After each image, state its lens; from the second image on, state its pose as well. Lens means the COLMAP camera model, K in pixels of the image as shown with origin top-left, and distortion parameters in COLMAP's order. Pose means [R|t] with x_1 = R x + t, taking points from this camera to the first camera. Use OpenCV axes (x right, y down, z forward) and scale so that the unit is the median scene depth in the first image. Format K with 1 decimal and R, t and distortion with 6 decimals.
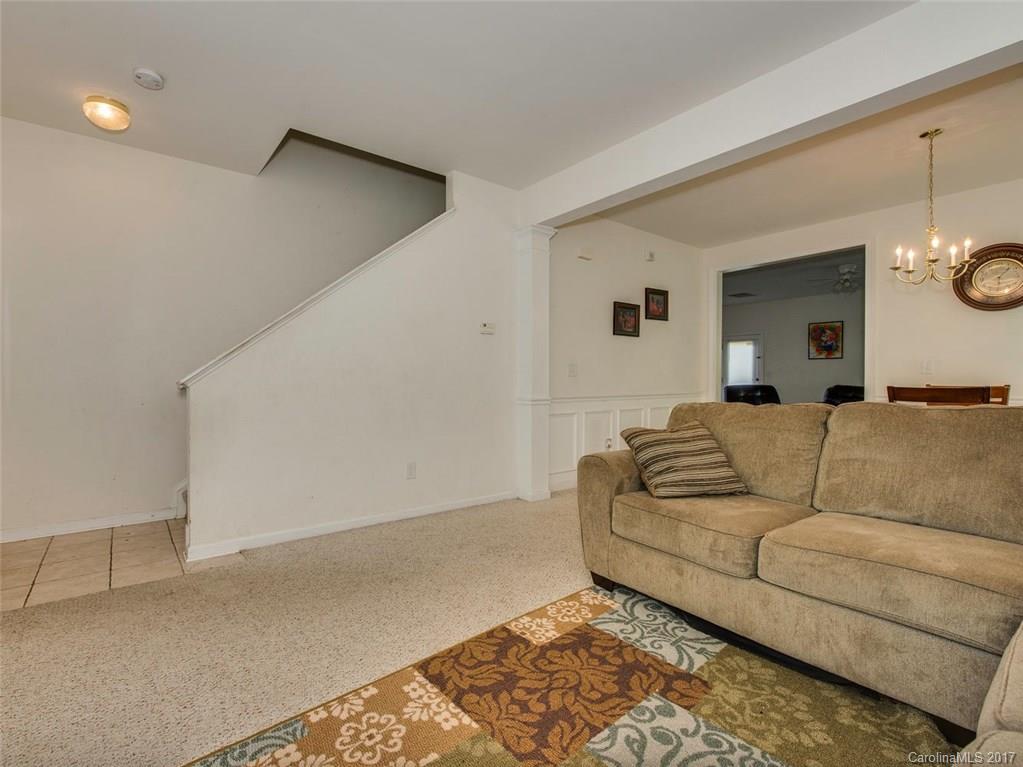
lens RADIAL K [[513.0, 0, 504.0], [0, 513.0, 379.7], [0, 0, 1]] dist [0.015169, -0.001139]
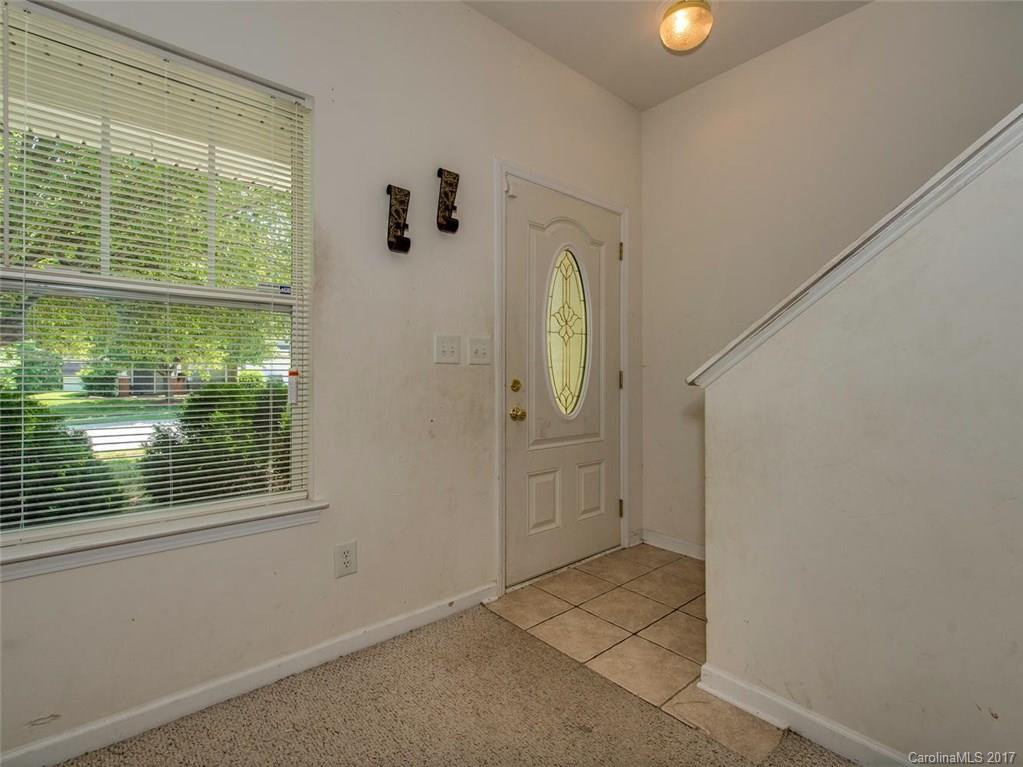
lens RADIAL K [[480.3, 0, 509.9], [0, 480.3, 386.1], [0, 0, 1]] dist [0.001311, -0.002648]
pose [[0.039223, 0.006038, -0.999212, -0.082781], [0.001609, 0.999980, 0.006106, 0.008535], [0.999229, -0.001848, 0.039213, 0.799969]]
